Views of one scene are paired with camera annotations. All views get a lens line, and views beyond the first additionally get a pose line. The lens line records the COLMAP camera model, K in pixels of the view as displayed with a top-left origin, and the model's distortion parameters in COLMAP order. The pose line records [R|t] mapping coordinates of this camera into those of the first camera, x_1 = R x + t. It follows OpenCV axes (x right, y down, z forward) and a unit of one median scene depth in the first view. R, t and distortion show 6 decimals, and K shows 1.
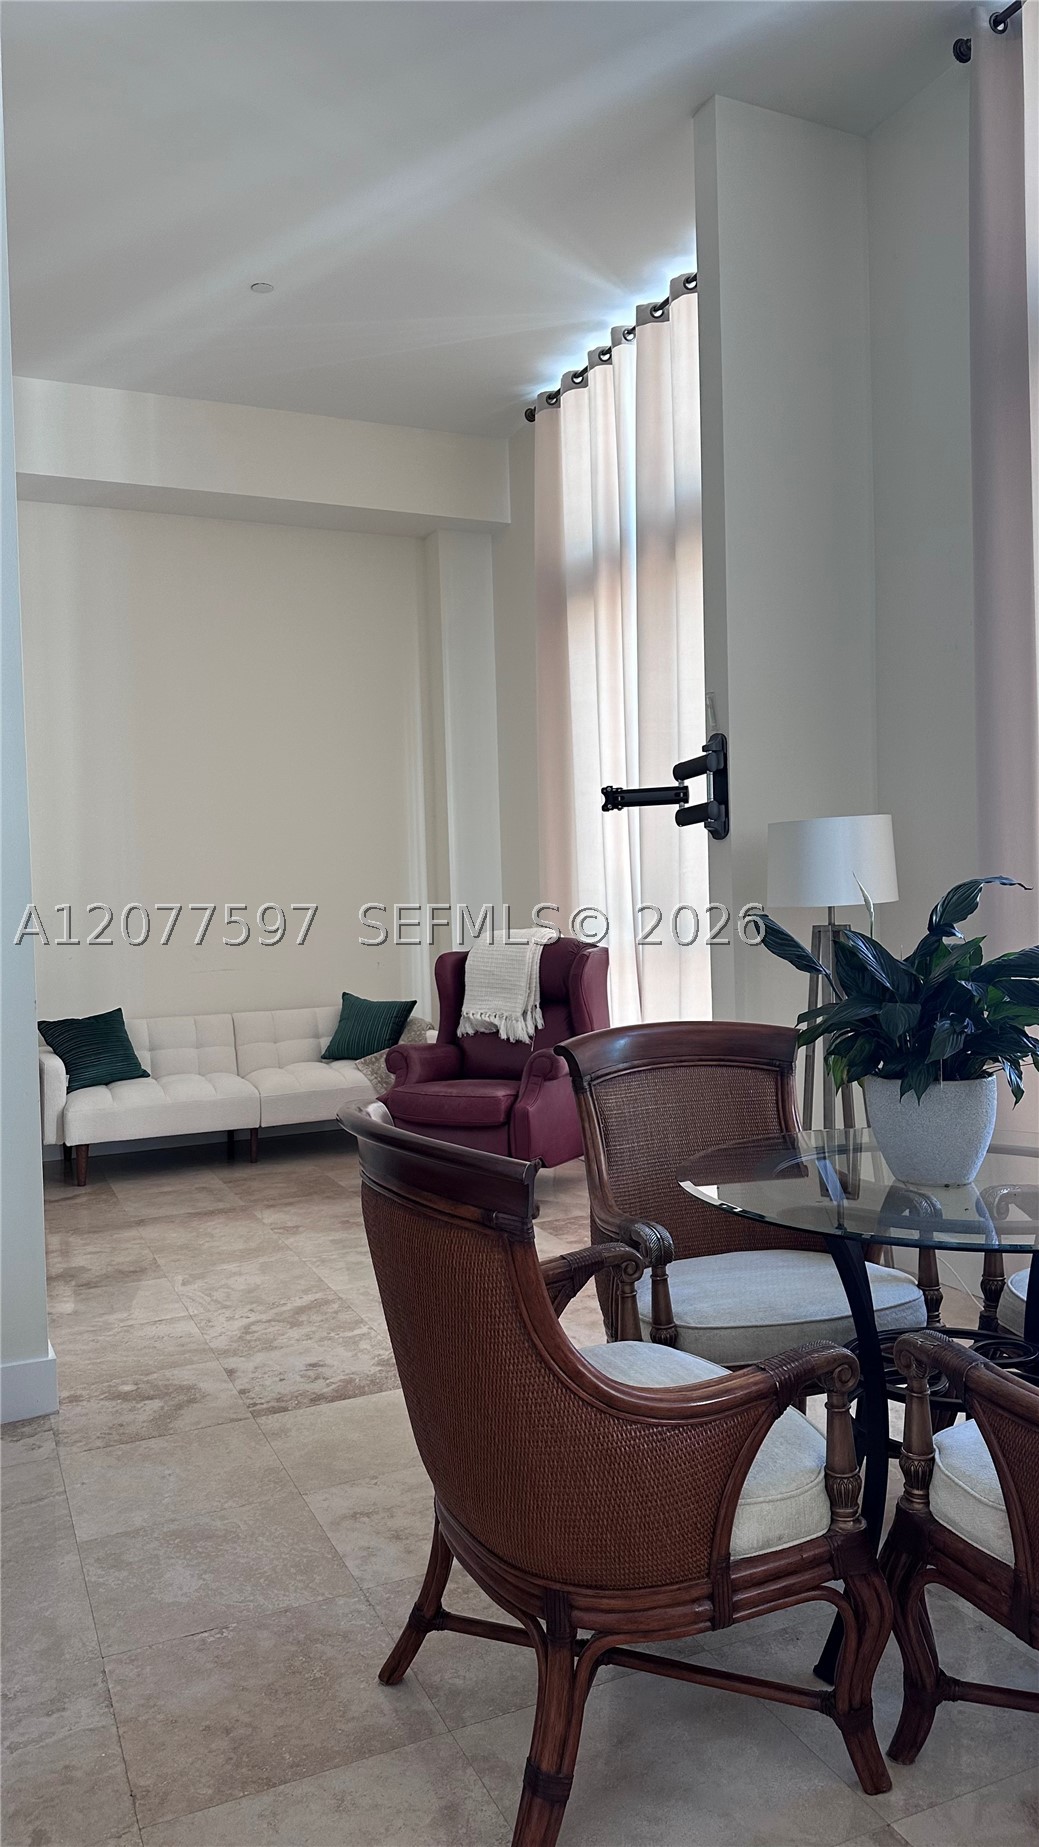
lens RADIAL K [[1277.4, 0, 535.7], [0, 1277.4, 928.0], [0, 0, 1]] dist [-0.004146, 0.000912]
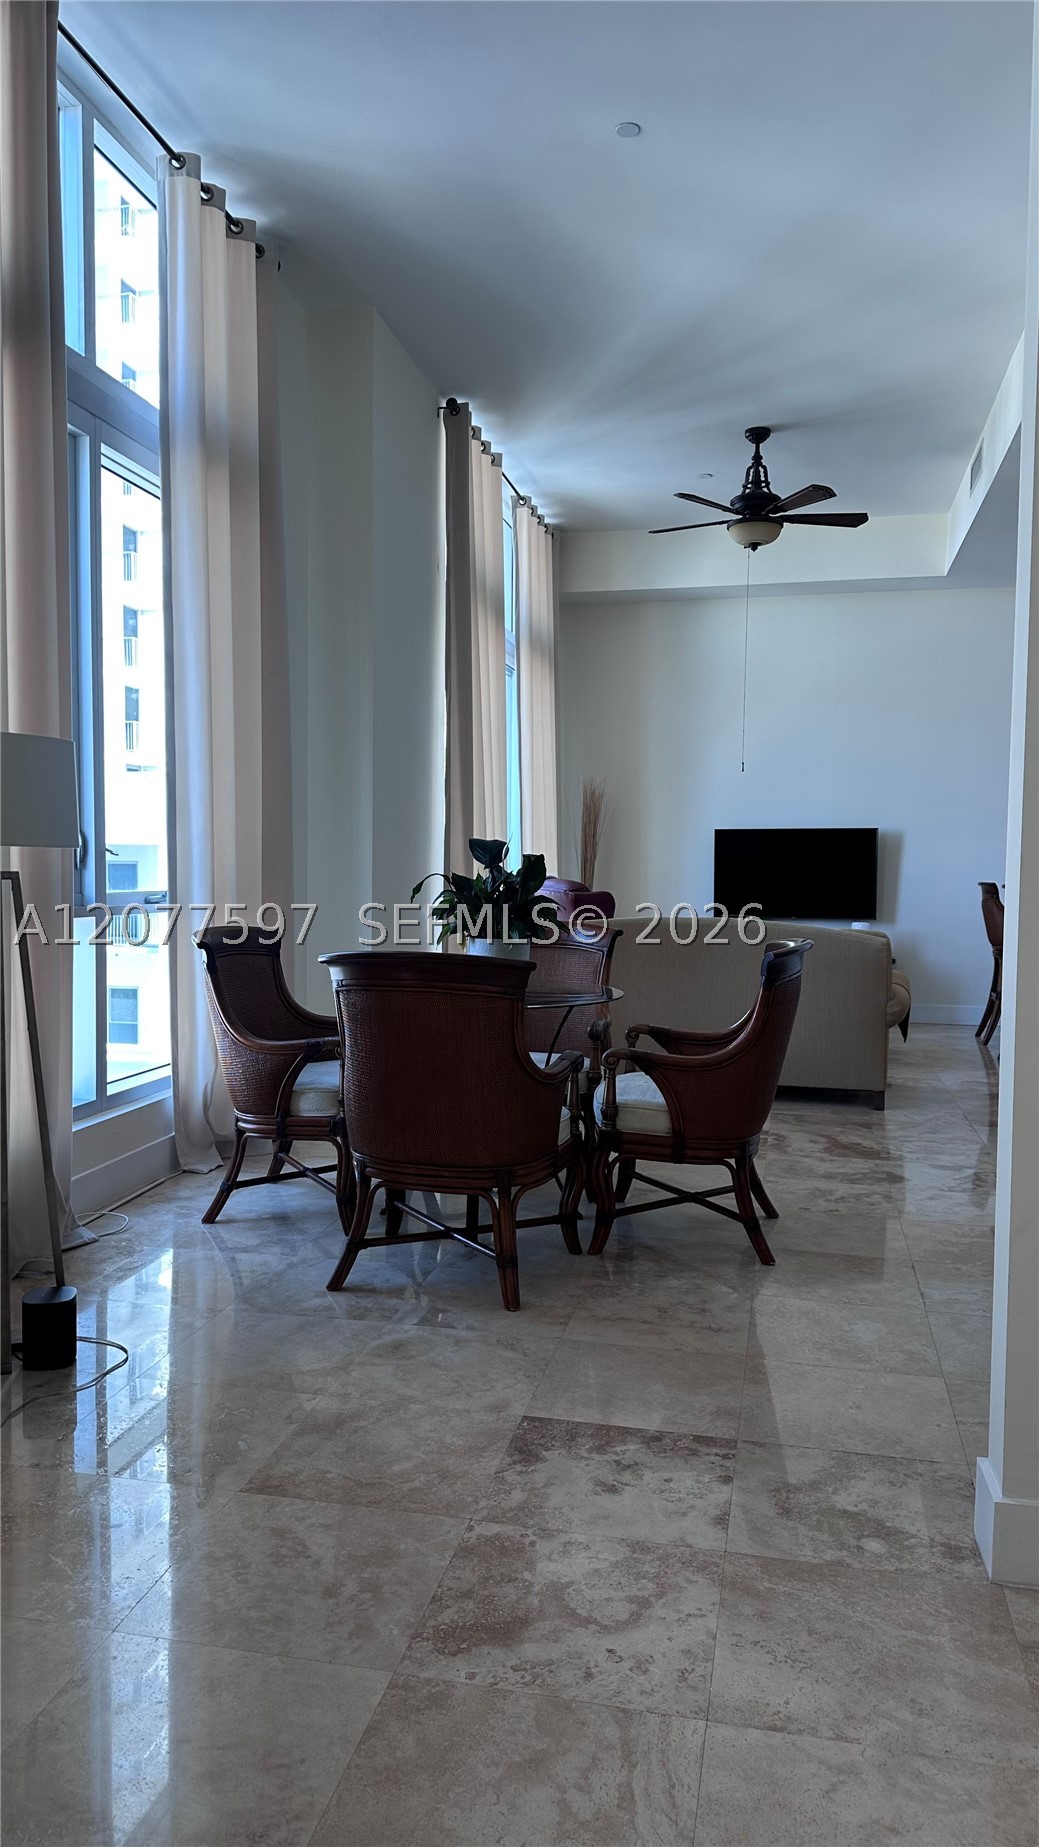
lens RADIAL K [[1221.9, 0, 519.5], [0, 1221.9, 923.5], [0, 0, 1]] dist [-0.000134, -0.002128]
pose [[-0.786136, -0.007613, 0.618007, -0.627908], [0.036321, 0.997627, 0.058492, -0.008490], [-0.616985, 0.068429, -0.783994, 1.765806]]
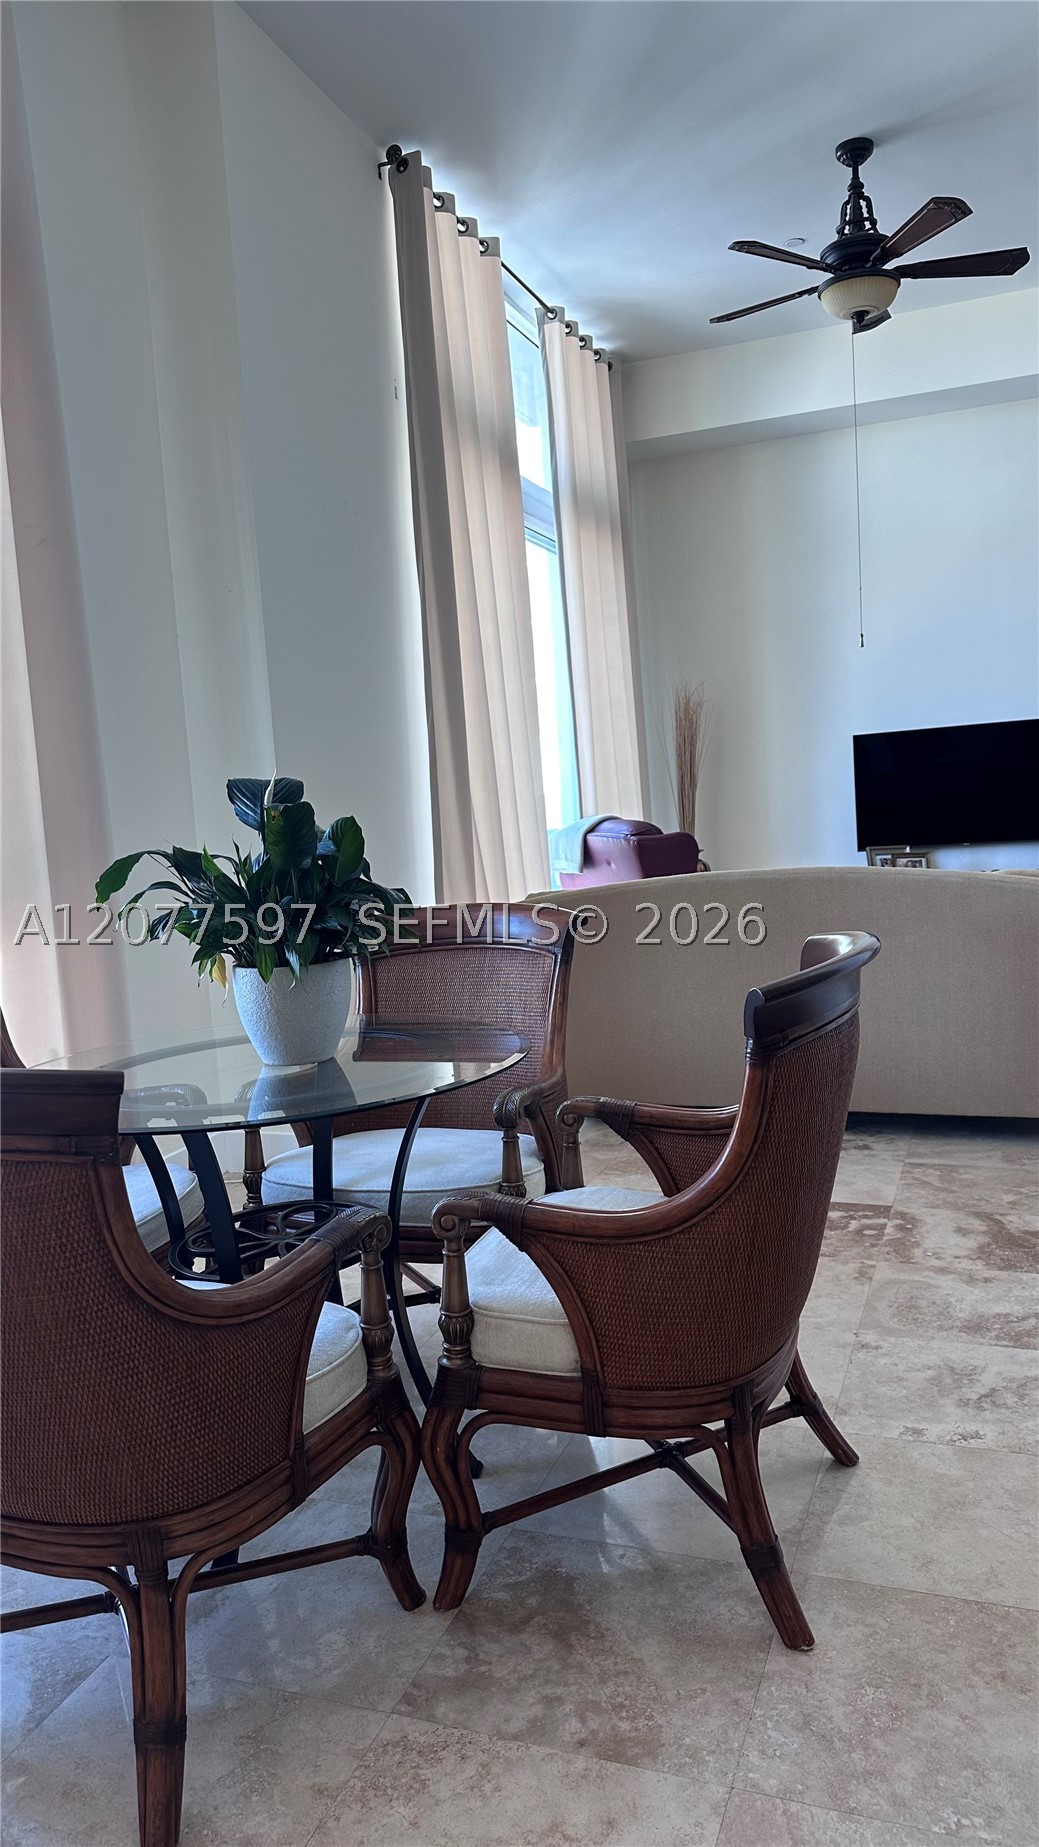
lens RADIAL K [[1277.4, 0, 535.7], [0, 1277.4, 928.0], [0, 0, 1]] dist [-0.004146, 0.000912]
pose [[-0.695207, 0.007489, 0.718770, -0.417391], [0.114013, 0.988436, 0.099977, 0.005136], [-0.709710, 0.151454, -0.688022, 1.125295]]
